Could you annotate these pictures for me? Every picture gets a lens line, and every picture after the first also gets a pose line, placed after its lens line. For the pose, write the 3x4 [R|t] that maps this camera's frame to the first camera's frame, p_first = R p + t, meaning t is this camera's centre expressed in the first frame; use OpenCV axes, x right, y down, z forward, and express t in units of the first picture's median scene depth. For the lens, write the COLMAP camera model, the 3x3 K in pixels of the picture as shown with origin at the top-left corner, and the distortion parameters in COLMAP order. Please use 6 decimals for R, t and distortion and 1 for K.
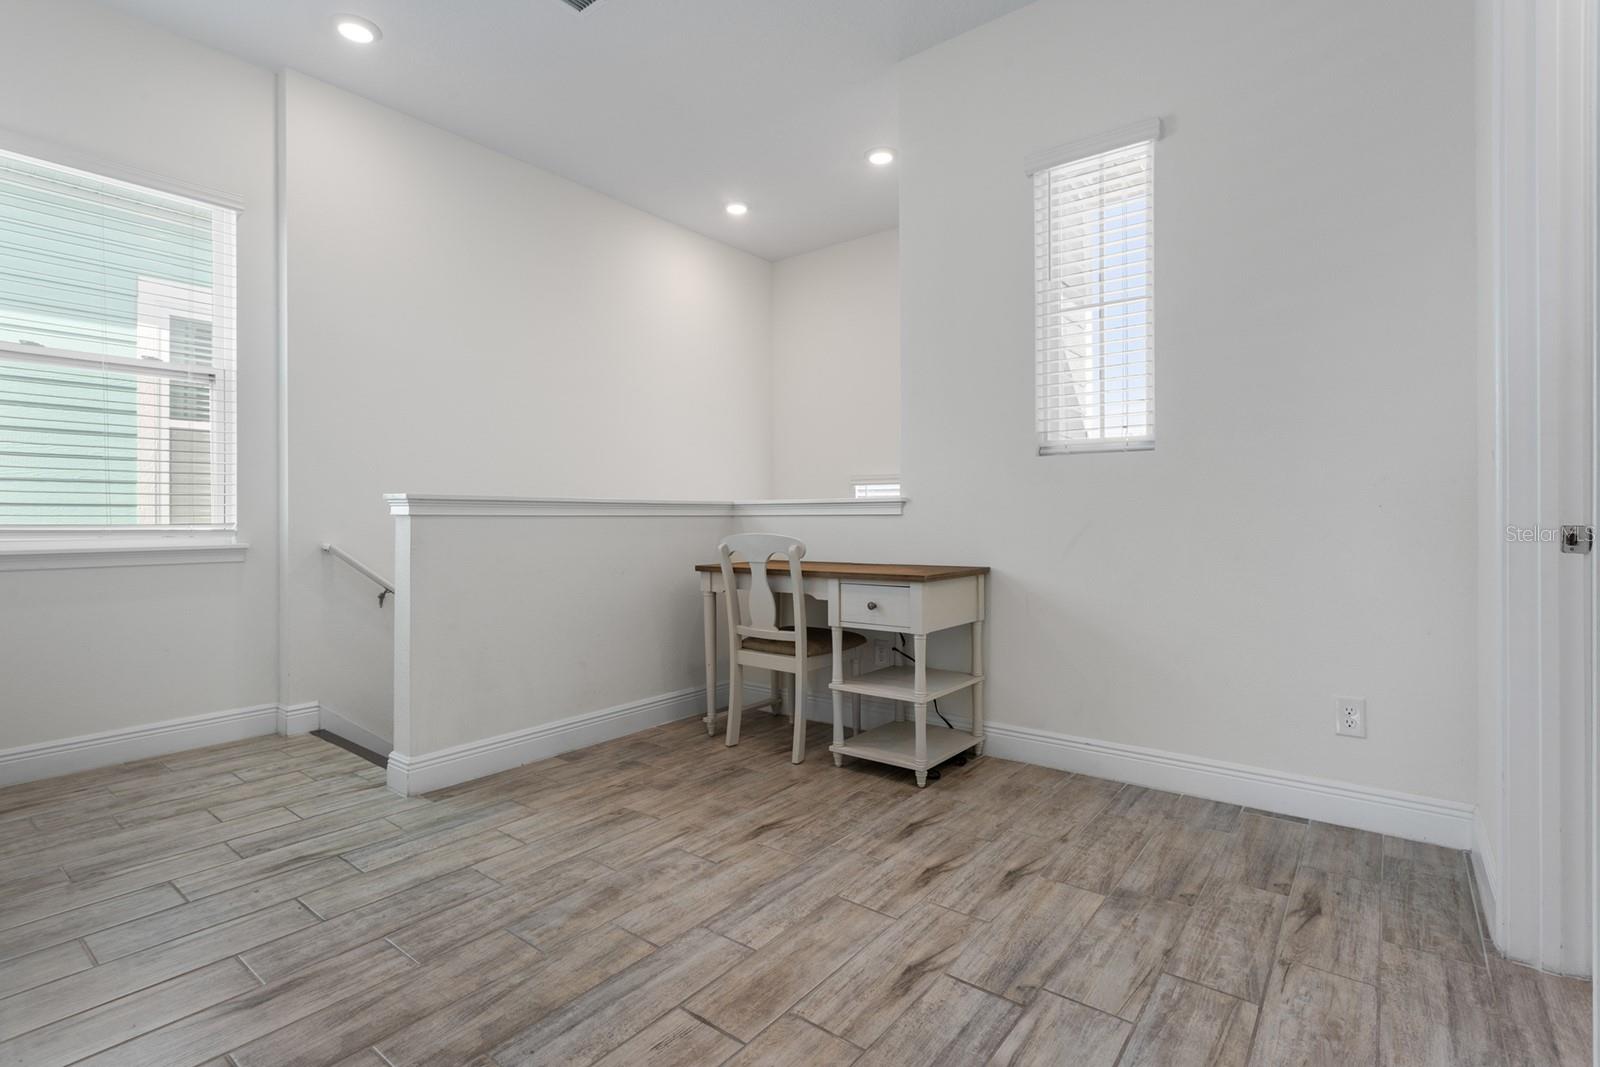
lens RADIAL K [[760.1, 0, 798.6], [0, 760.1, 530.6], [0, 0, 1]] dist [0.001102, 0.000188]
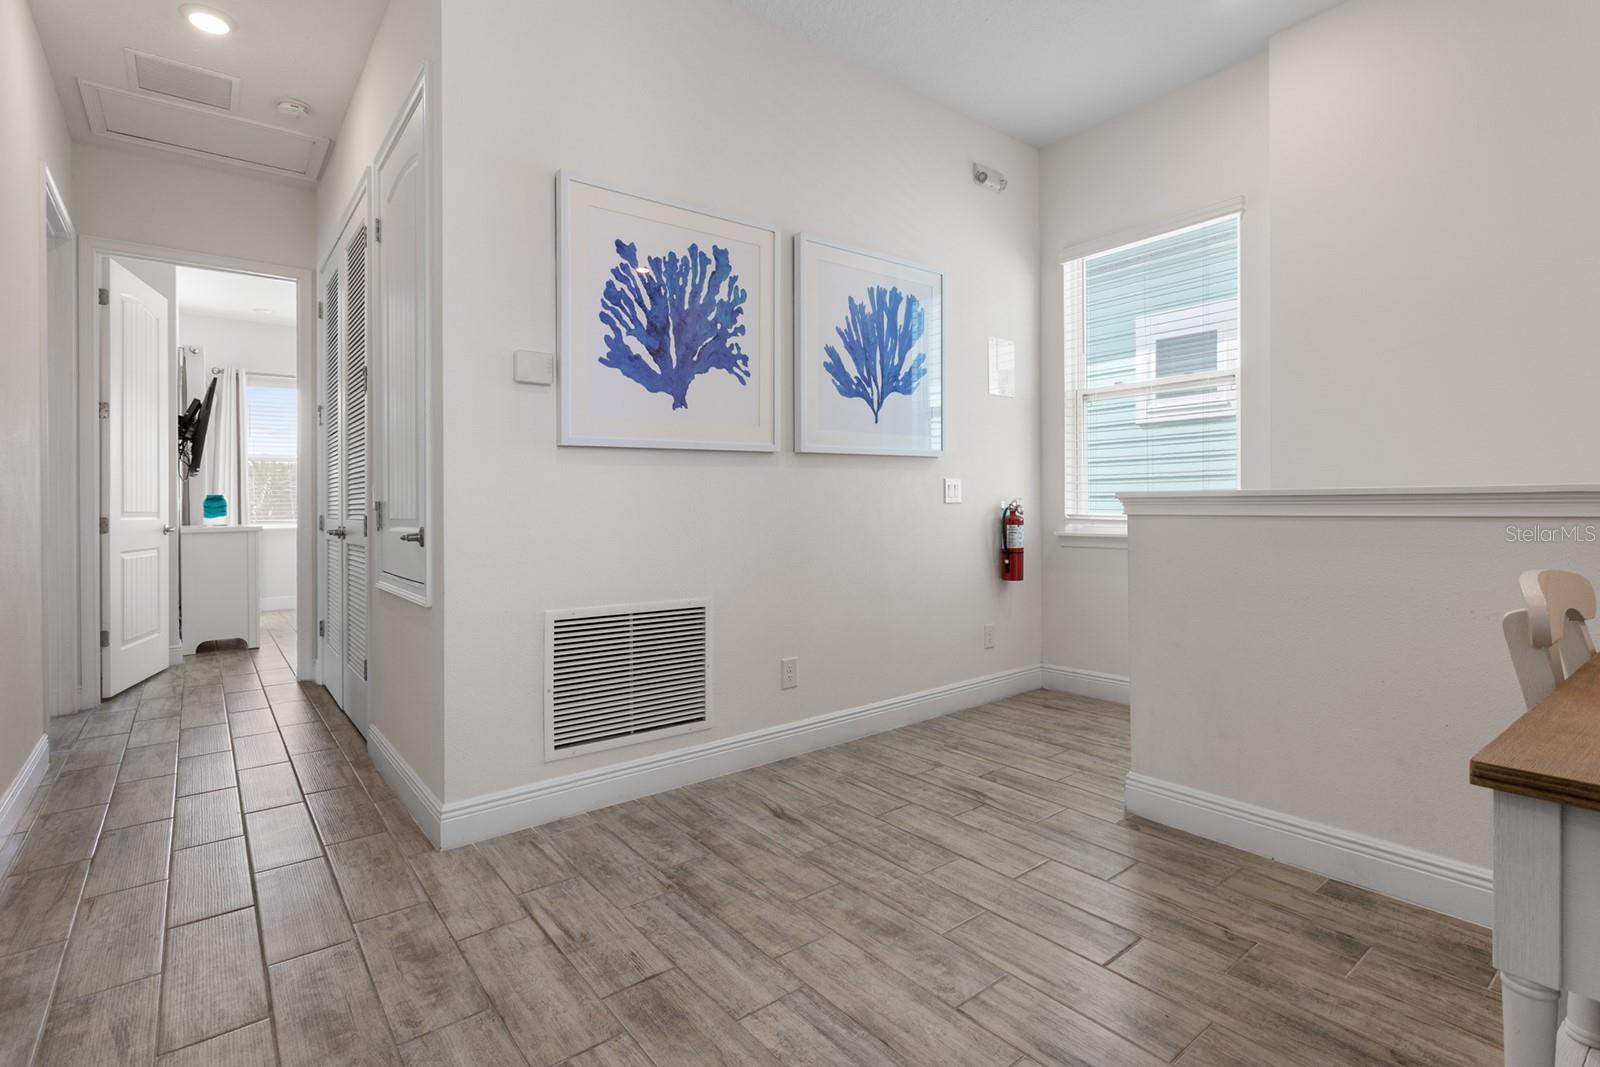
lens RADIAL K [[760.1, 0, 784.8], [0, 760.1, 500.1], [0, 0, 1]] dist [0.001102, 0.000188]
pose [[-0.246152, 0.000664, -0.969231, 0.642091], [-0.000444, 1.000000, 0.000798, -0.049064], [0.969231, 0.000627, -0.246152, 1.026909]]
